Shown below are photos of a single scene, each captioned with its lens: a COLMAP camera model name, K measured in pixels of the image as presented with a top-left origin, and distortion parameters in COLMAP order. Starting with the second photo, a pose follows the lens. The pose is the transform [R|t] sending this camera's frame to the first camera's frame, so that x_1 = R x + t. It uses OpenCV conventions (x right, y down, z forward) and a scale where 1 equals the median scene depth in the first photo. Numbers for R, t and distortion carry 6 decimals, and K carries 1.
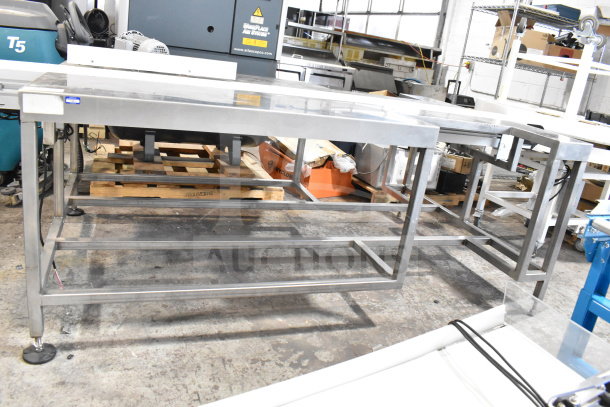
lens RADIAL K [[475.7, 0, 305.1], [0, 475.7, 196.2], [0, 0, 1]] dist [-0.095722, 0.014181]
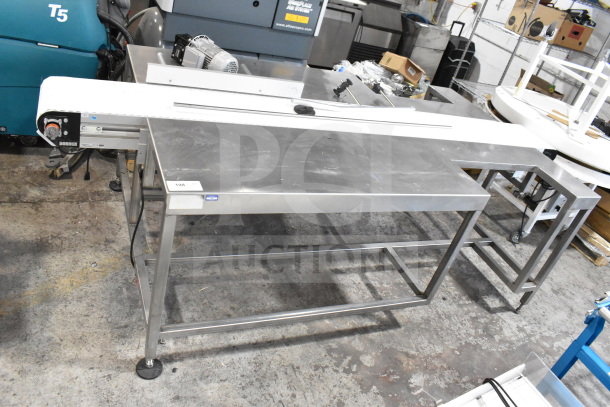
lens RADIAL K [[483.2, 0, 304.3], [0, 483.2, 194.1], [0, 0, 1]] dist [-0.091411, 0.008884]
pose [[0.991039, 0.079497, 0.107338, -0.249500], [-0.104024, 0.963443, 0.246895, -0.324430], [-0.083787, -0.255849, 0.963079, -0.086978]]
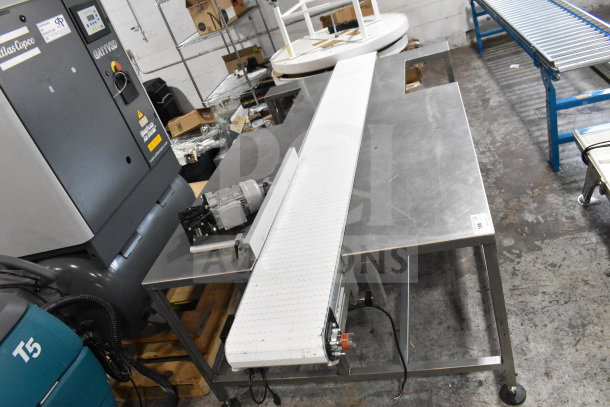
lens RADIAL K [[475.7, 0, 305.1], [0, 475.7, 196.2], [0, 0, 1]] dist [-0.095722, 0.014181]
pose [[0.432373, -0.682383, 0.589412, -0.860123], [0.613571, 0.701654, 0.362233, -0.595966], [-0.660745, 0.205026, 0.722067, 0.262361]]
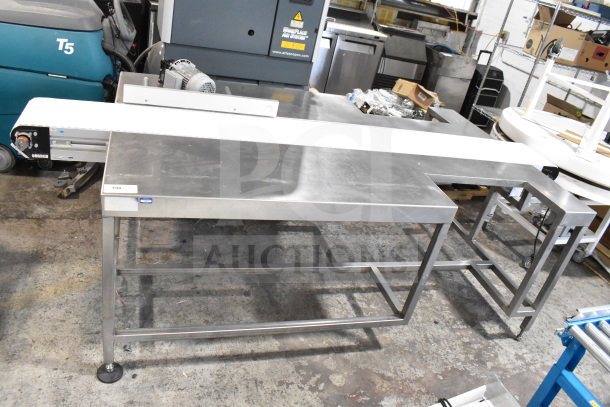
lens RADIAL K [[475.7, 0, 305.1], [0, 475.7, 196.2], [0, 0, 1]] dist [-0.095722, 0.014181]
pose [[0.996313, 0.083298, -0.020556, -0.047490], [-0.078158, 0.979996, 0.183030, -0.287406], [0.035391, -0.180748, 0.982892, -0.095067]]
